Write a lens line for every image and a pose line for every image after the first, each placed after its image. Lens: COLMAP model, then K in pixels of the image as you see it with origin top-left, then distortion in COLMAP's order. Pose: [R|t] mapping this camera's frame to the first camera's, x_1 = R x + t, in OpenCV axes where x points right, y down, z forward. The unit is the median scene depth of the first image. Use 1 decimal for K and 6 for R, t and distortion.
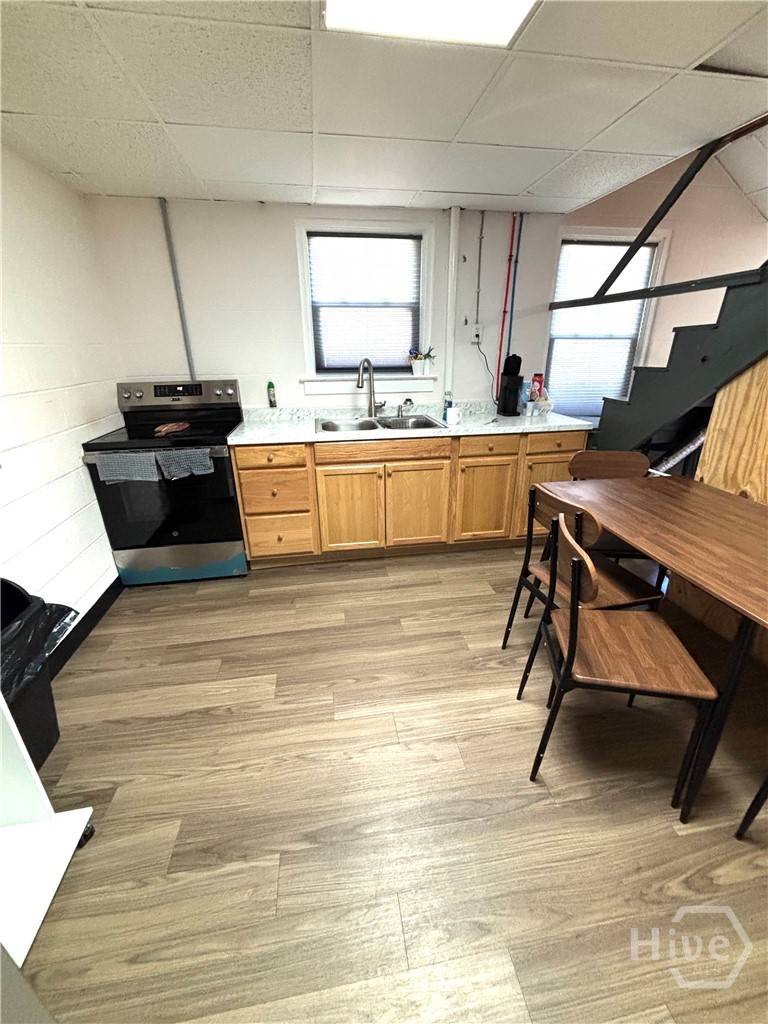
lens RADIAL K [[413.1, 0, 384.0], [0, 413.1, 512.0], [0, 0, 1]] dist [-0.005749, -0.000185]
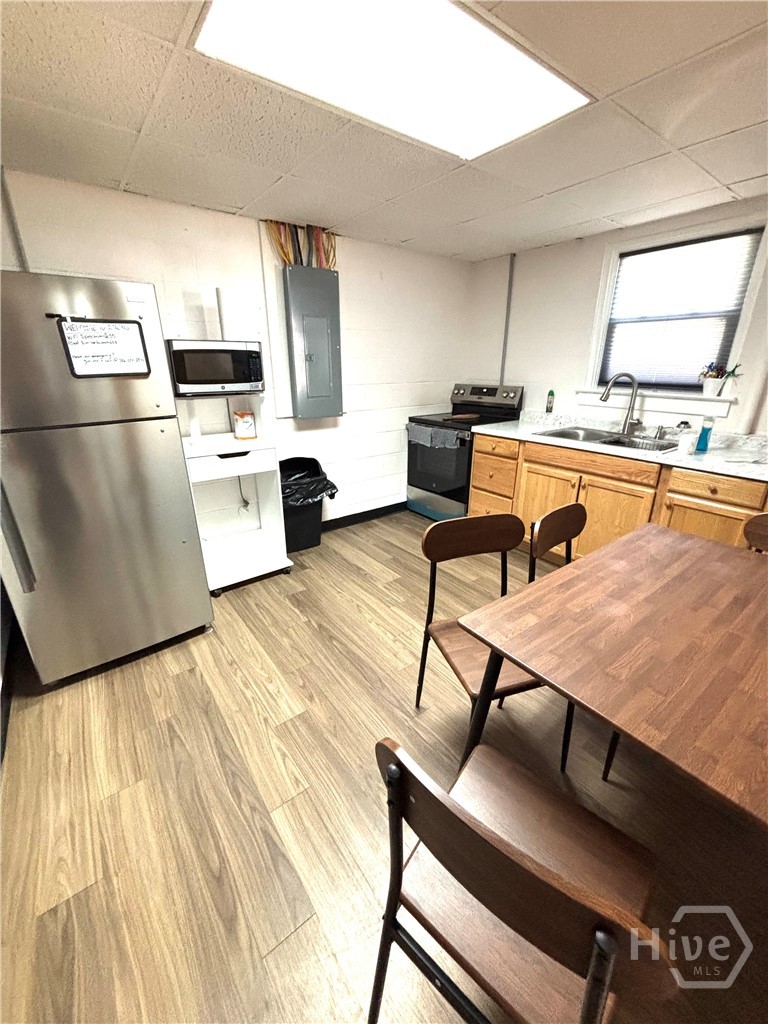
lens RADIAL K [[415.9, 0, 384.8], [0, 415.9, 517.0], [0, 0, 1]] dist [-0.018993, -0.000269]
pose [[0.455766, 0.315292, -0.832387, 0.678676], [-0.328384, 0.928754, 0.171990, -0.037997], [0.827309, 0.194955, 0.526832, 0.083176]]
